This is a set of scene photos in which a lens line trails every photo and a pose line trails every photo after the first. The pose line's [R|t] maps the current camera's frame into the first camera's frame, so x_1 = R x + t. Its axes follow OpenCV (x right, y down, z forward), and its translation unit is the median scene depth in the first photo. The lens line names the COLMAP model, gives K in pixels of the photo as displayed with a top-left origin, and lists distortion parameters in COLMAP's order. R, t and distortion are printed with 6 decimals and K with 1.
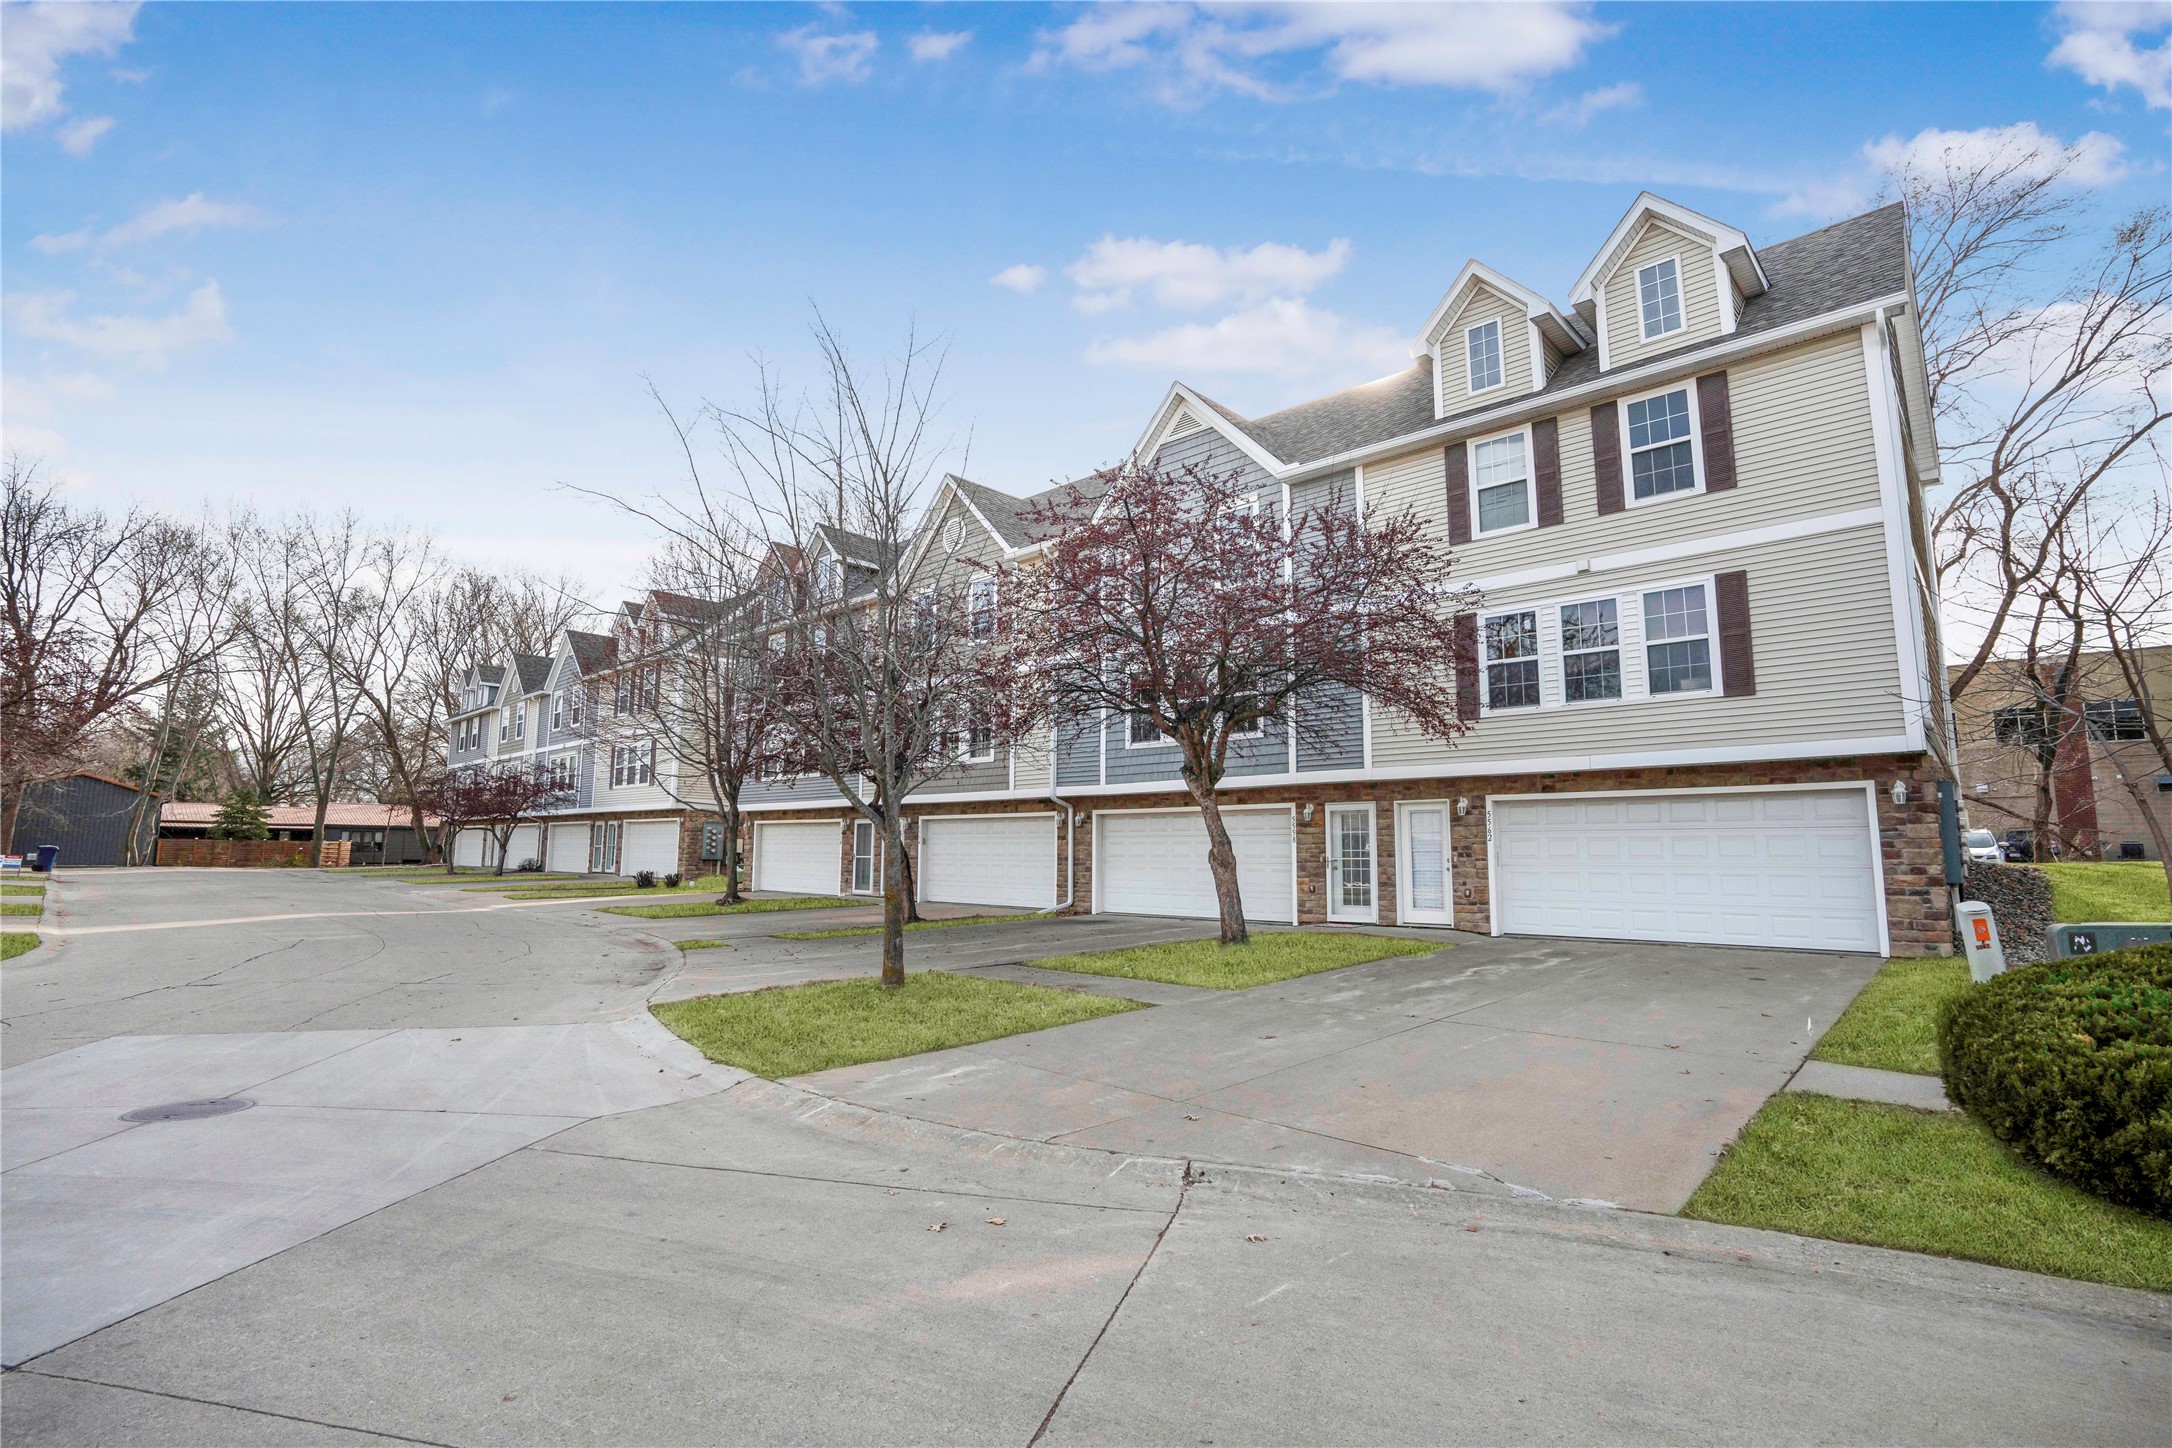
lens RADIAL K [[956.7, 0, 1163.7], [0, 956.7, 718.2], [0, 0, 1]] dist [-0.036767, 0.017725]
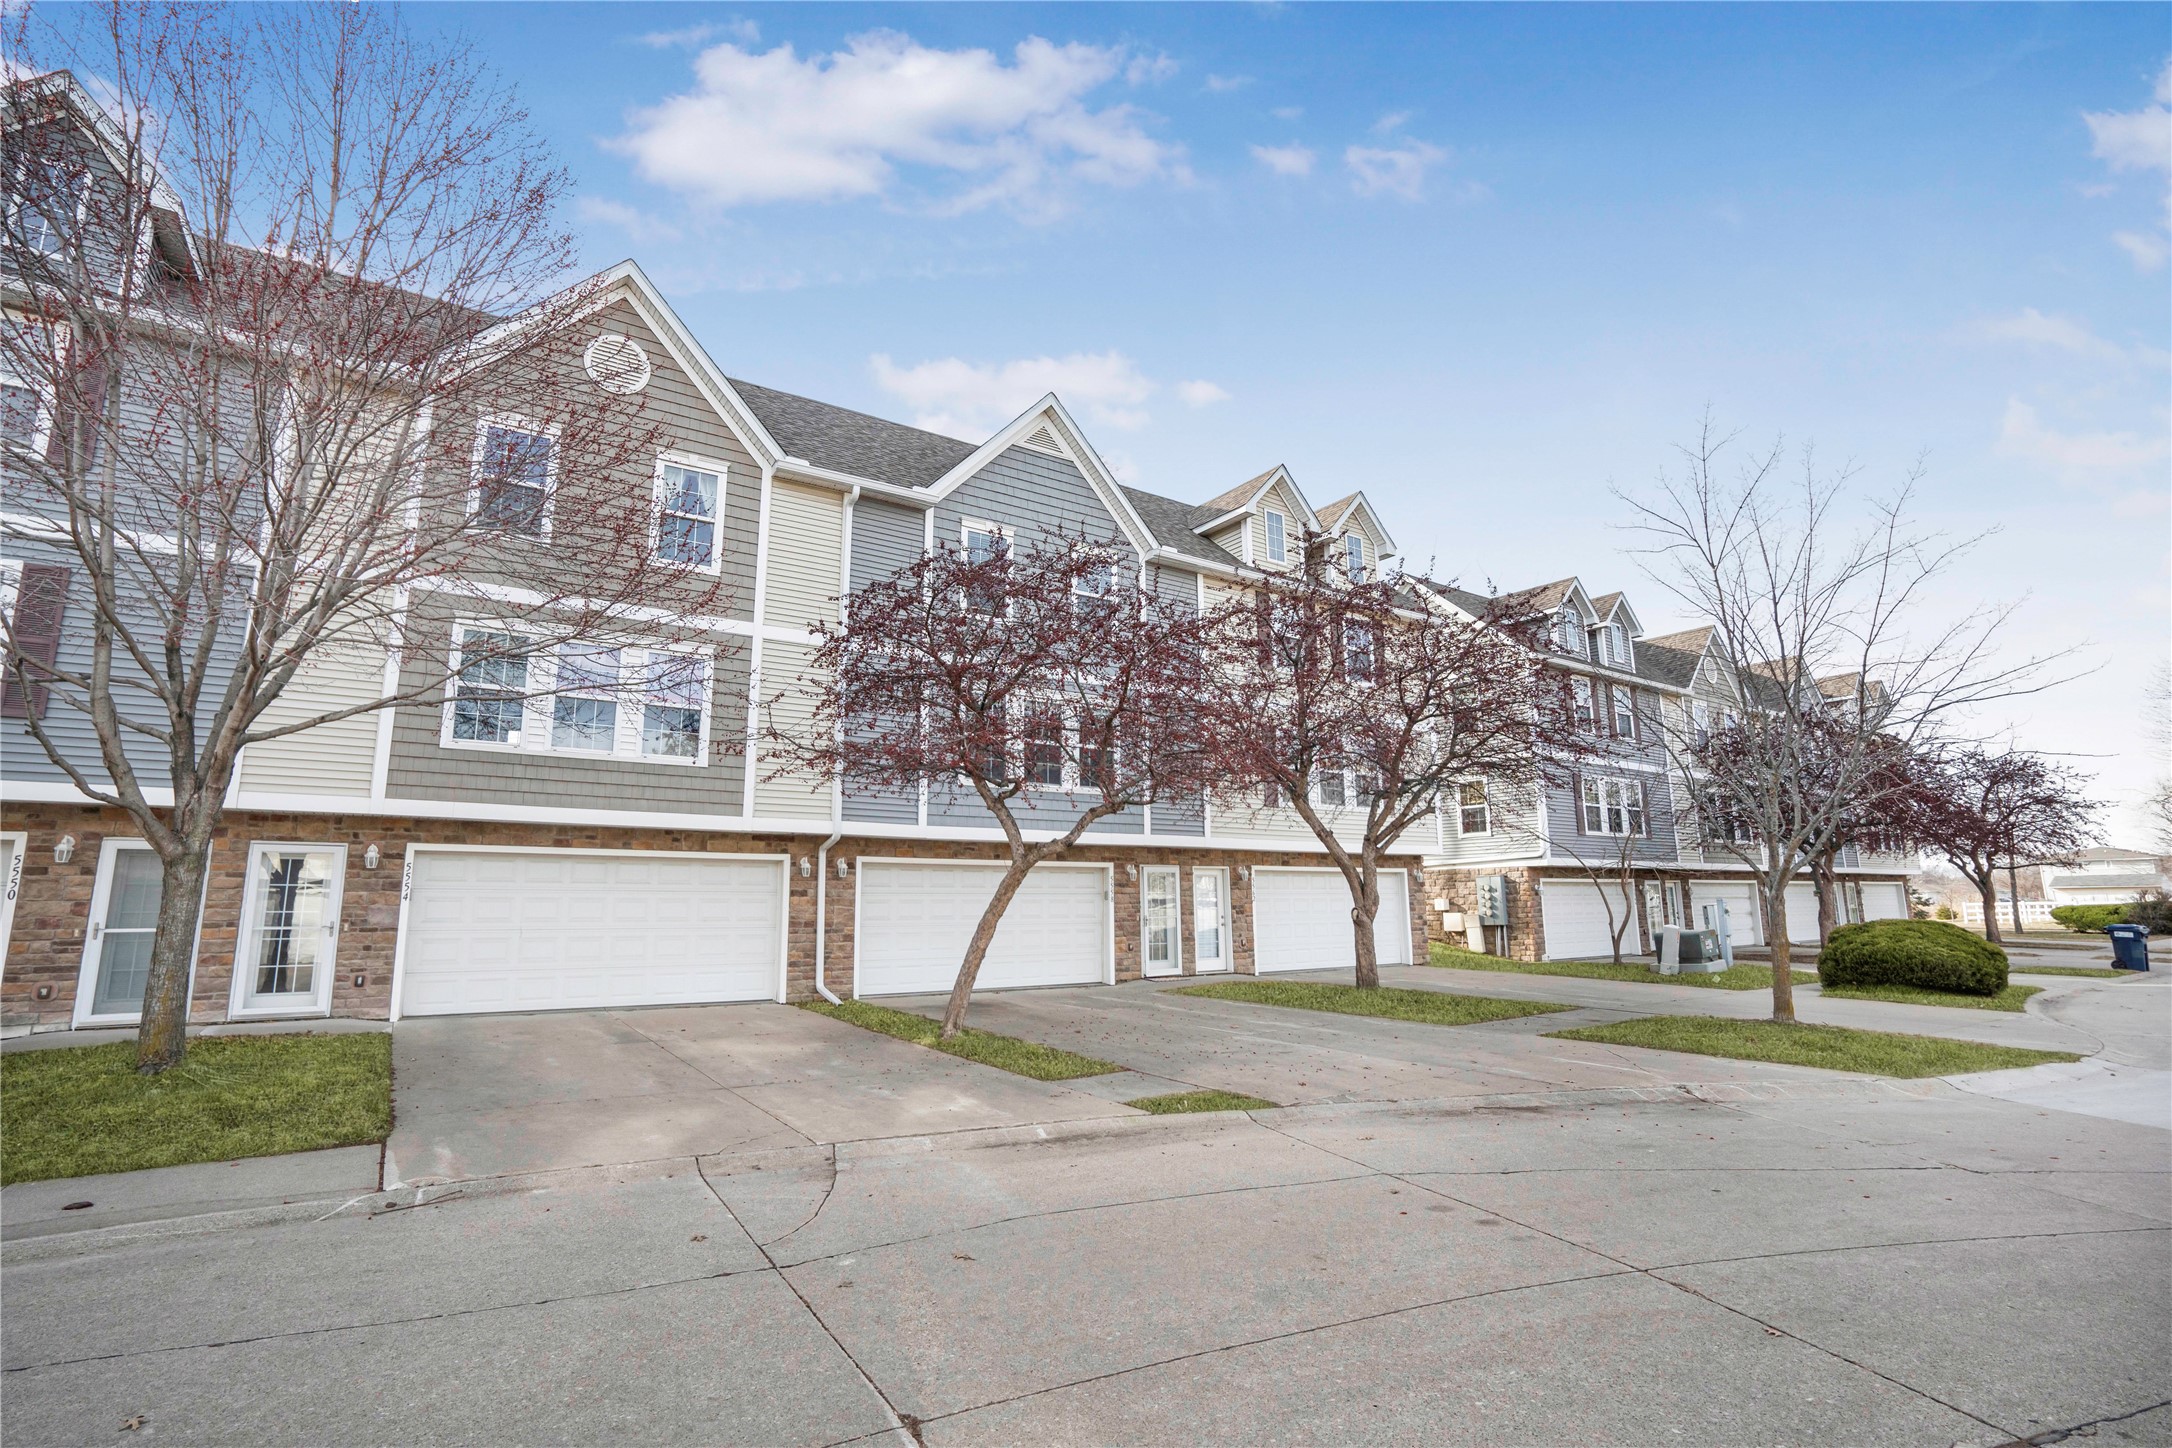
lens RADIAL K [[974.9, 0, 1086.0], [0, 974.9, 724.0], [0, 0, 1]] dist [-0.050968, 0.019756]
pose [[0.290735, 0.175946, 0.940487, -0.882183], [-0.122211, 0.981725, -0.145882, 0.100245], [-0.948967, -0.072525, 0.306924, 0.732257]]
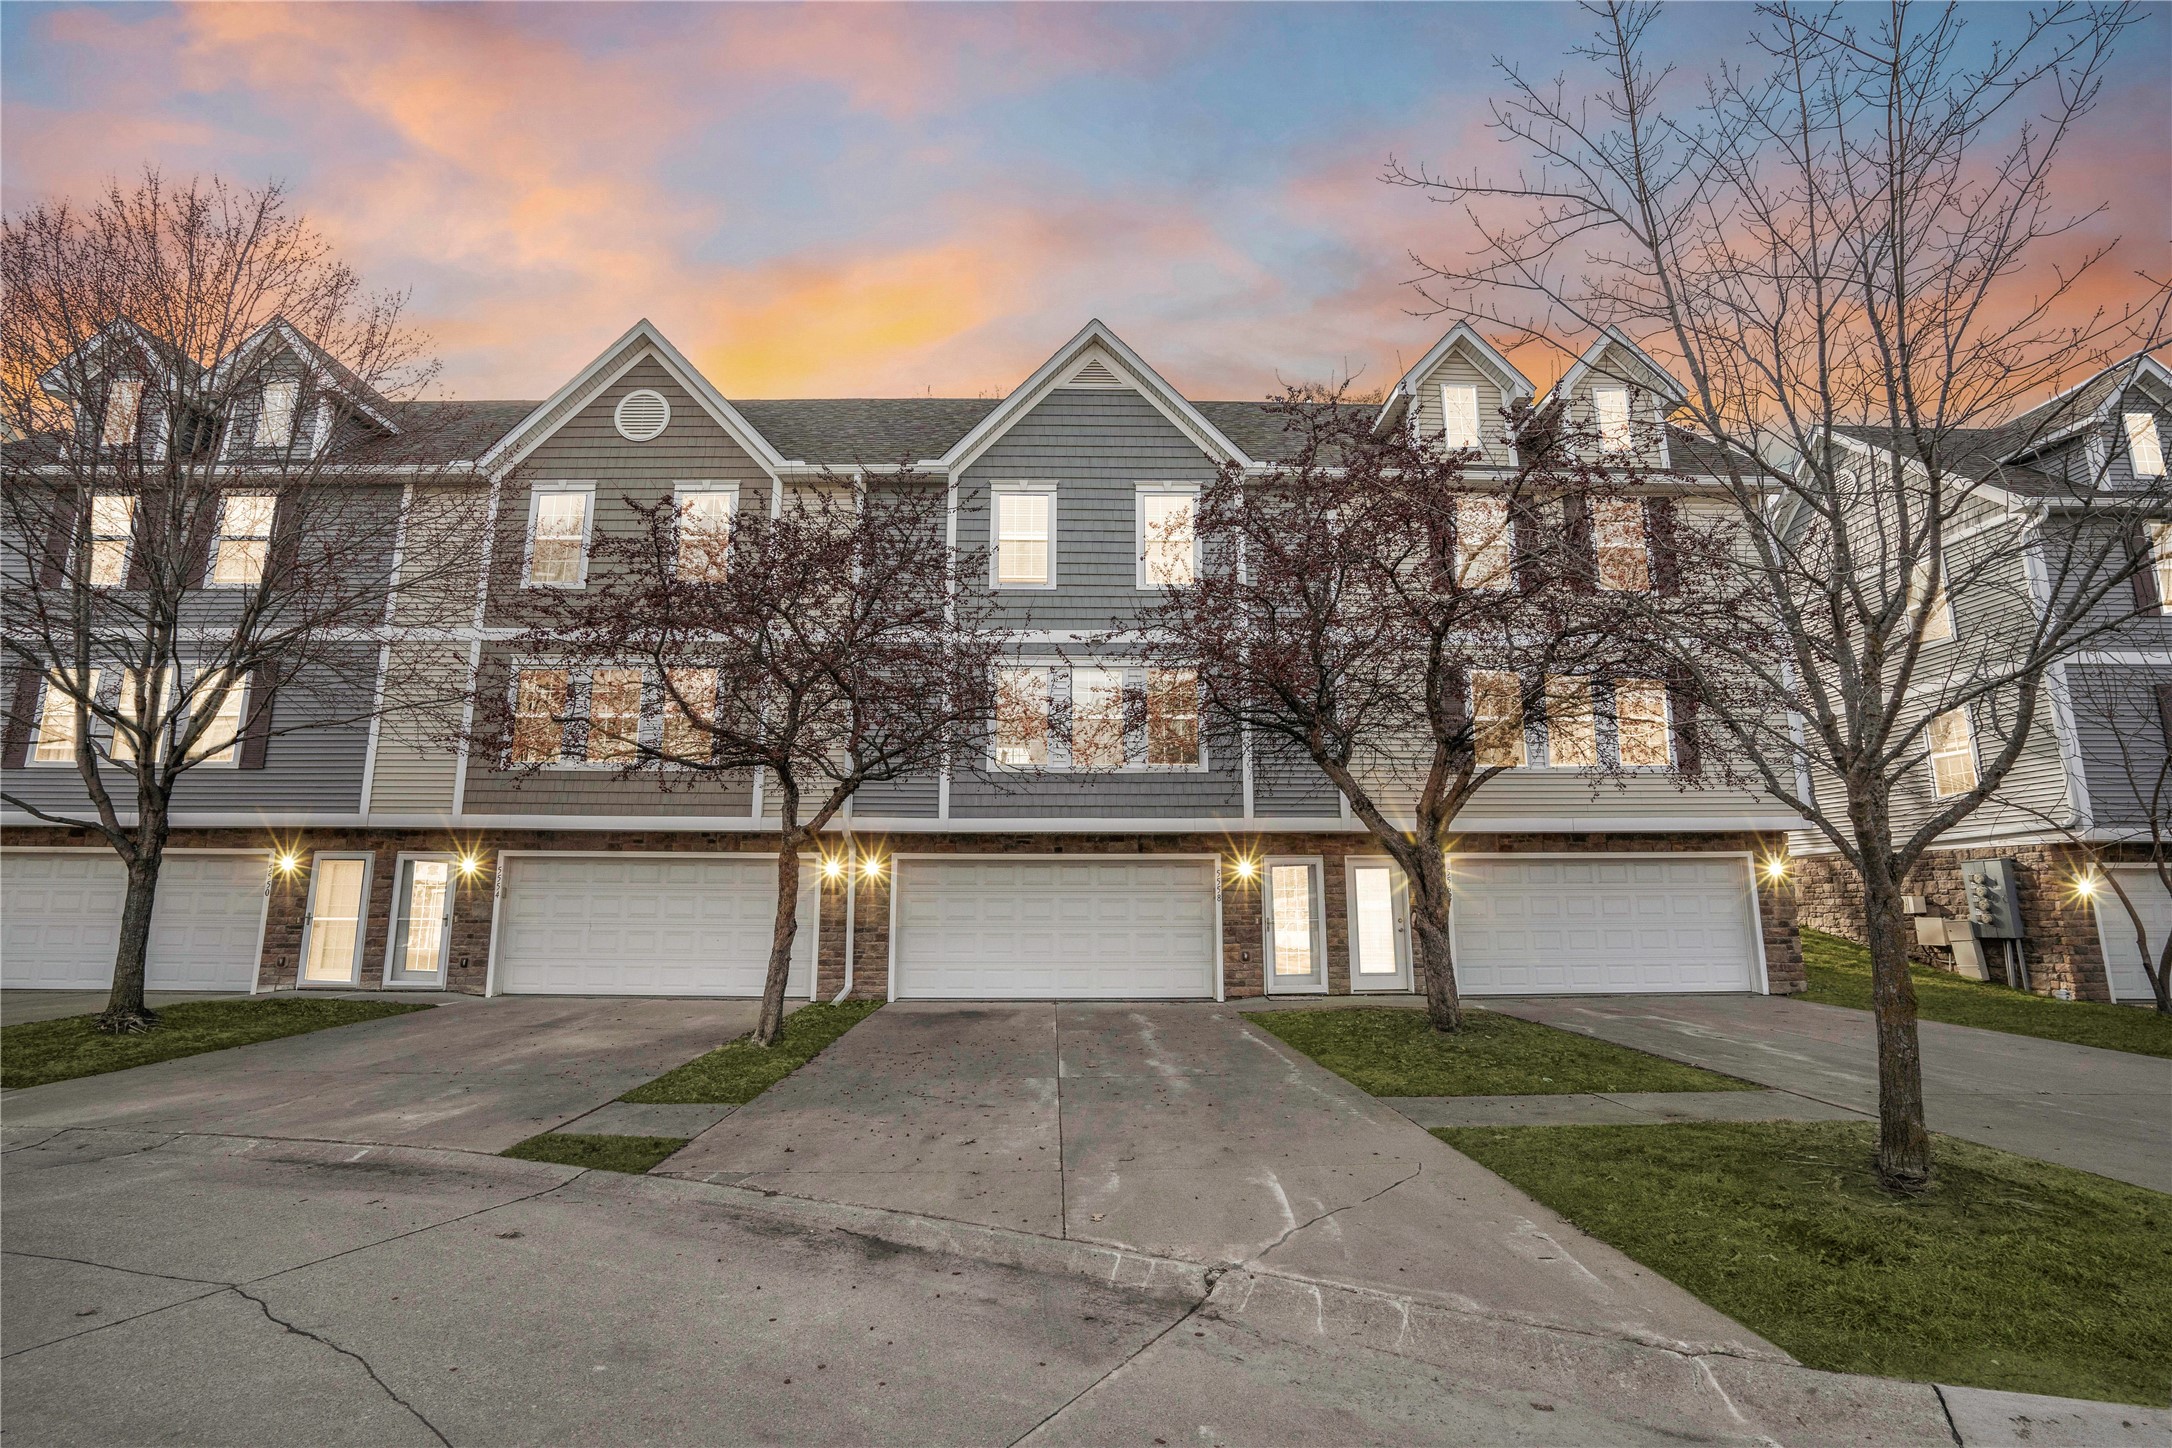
lens RADIAL K [[974.9, 0, 1086.0], [0, 974.9, 724.0], [0, 0, 1]] dist [-0.050968, 0.019756]
pose [[0.757455, 0.122675, 0.641259, -0.522225], [-0.089029, 0.992422, -0.084692, 0.059507], [-0.646789, 0.007059, 0.762636, 0.430041]]
